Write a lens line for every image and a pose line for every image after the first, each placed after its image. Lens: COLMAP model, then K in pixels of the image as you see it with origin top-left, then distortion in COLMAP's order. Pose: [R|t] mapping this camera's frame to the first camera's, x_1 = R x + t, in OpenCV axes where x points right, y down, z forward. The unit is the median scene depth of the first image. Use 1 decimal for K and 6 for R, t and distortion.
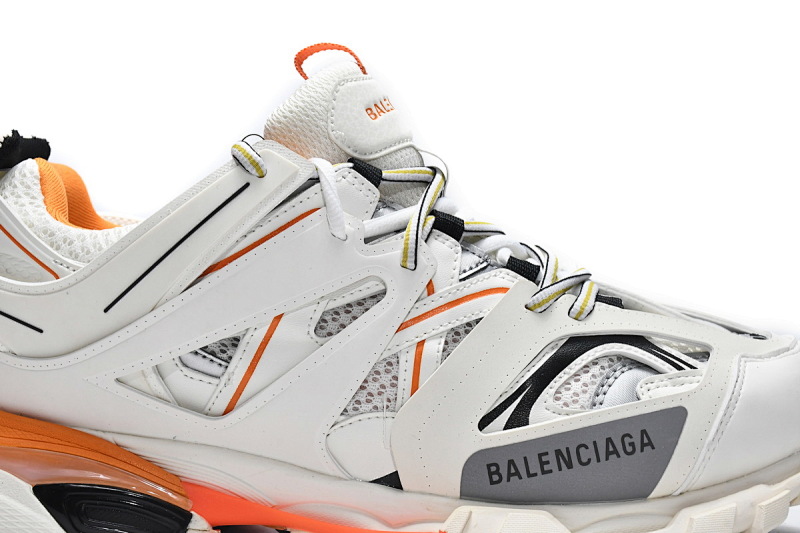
lens RADIAL K [[1745.4, 0, 403.7], [0, 1745.4, 263.4], [0, 0, 1]] dist [-0.050907, 0.000000]
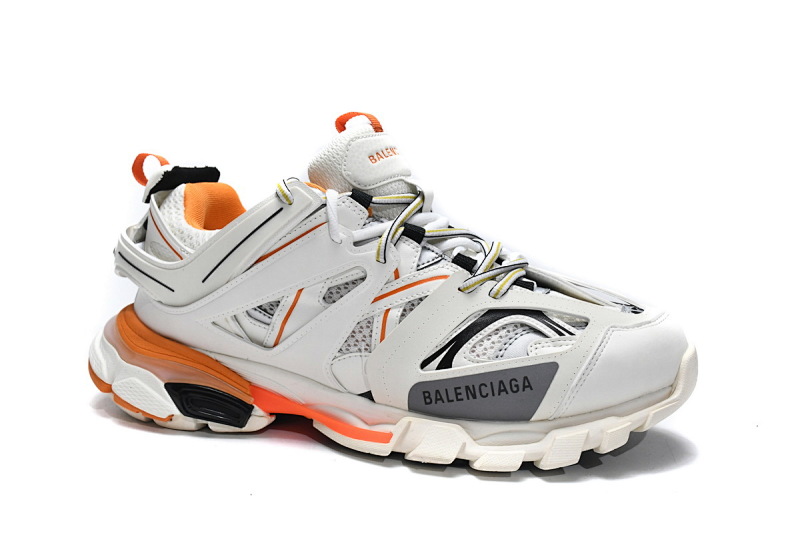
lens RADIAL K [[942.2, 0, 394.3], [0, 942.2, 270.5], [0, 0, 1]] dist [-0.007190, 0.000000]
pose [[0.956546, 0.040289, -0.288785, 0.256645], [-0.012819, 0.995261, 0.096390, -0.070795], [0.291300, -0.088499, 0.952529, 0.202622]]
